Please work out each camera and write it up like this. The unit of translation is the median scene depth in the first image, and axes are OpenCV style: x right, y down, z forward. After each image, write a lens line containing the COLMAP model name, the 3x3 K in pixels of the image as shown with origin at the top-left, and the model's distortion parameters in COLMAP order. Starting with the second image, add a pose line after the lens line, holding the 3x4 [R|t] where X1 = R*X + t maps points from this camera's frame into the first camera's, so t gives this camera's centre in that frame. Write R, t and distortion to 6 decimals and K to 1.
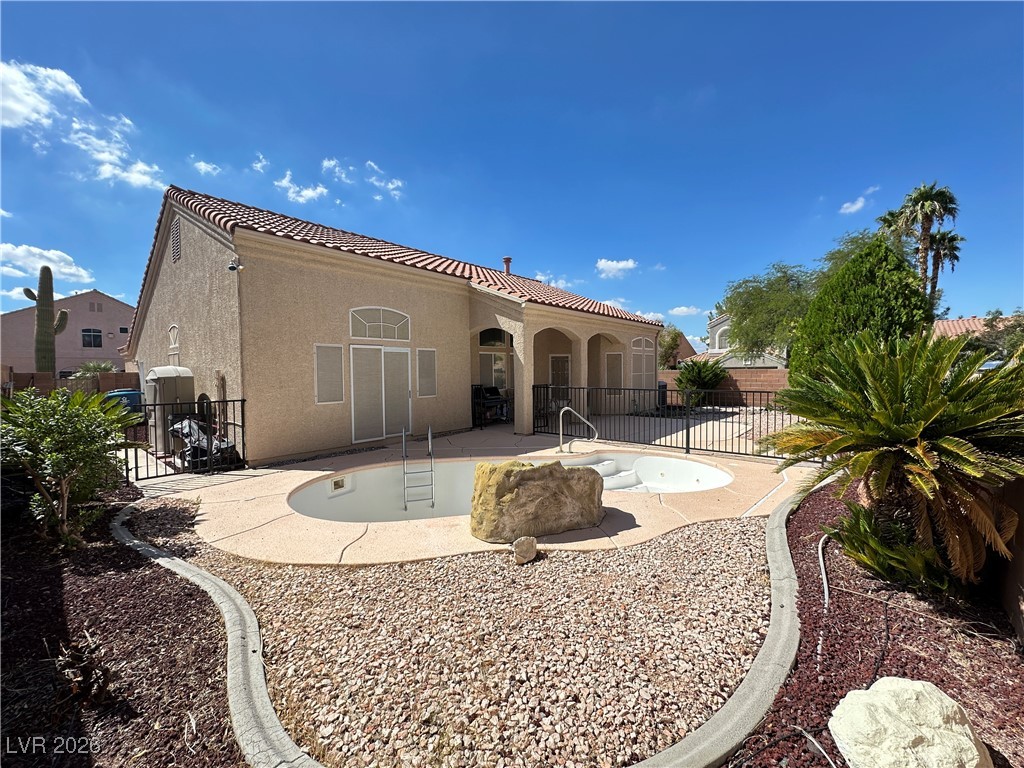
lens RADIAL K [[409.8, 0, 510.8], [0, 409.8, 383.2], [0, 0, 1]] dist [-0.000368, 0.000056]
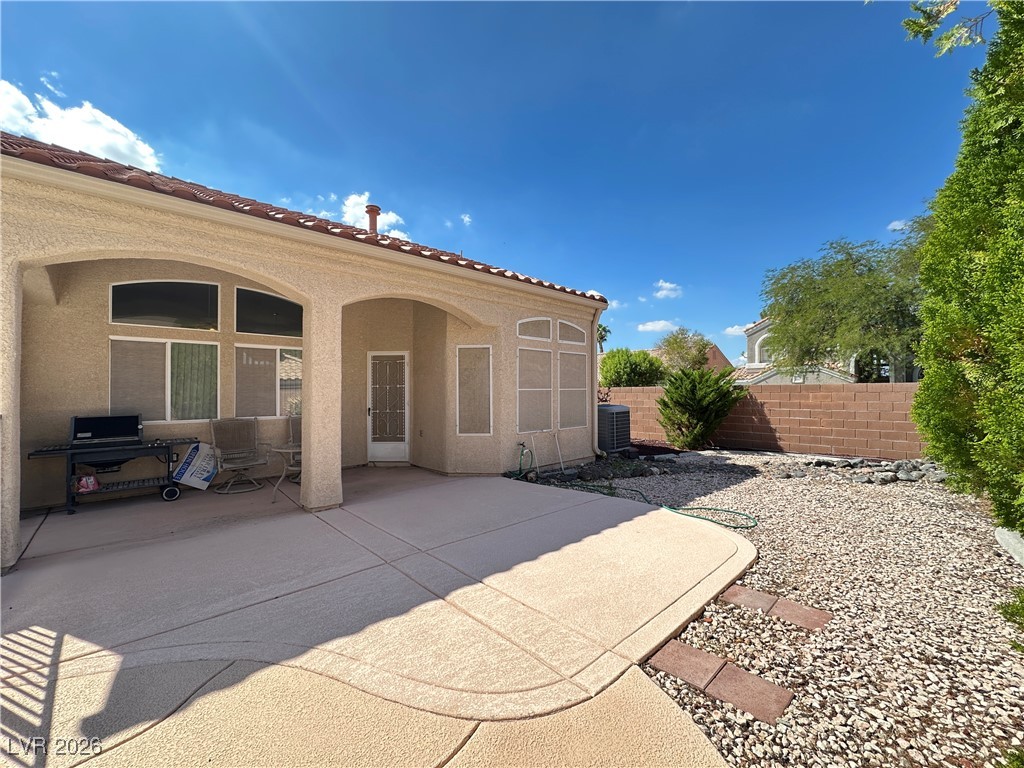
lens RADIAL K [[409.8, 0, 513.0], [0, 409.8, 385.6], [0, 0, 1]] dist [-0.000368, 0.000056]
pose [[0.994961, 0.003437, -0.100204, 0.266323], [-0.007969, 0.998961, -0.044869, -0.004883], [0.099946, 0.045441, 0.993955, 0.406069]]
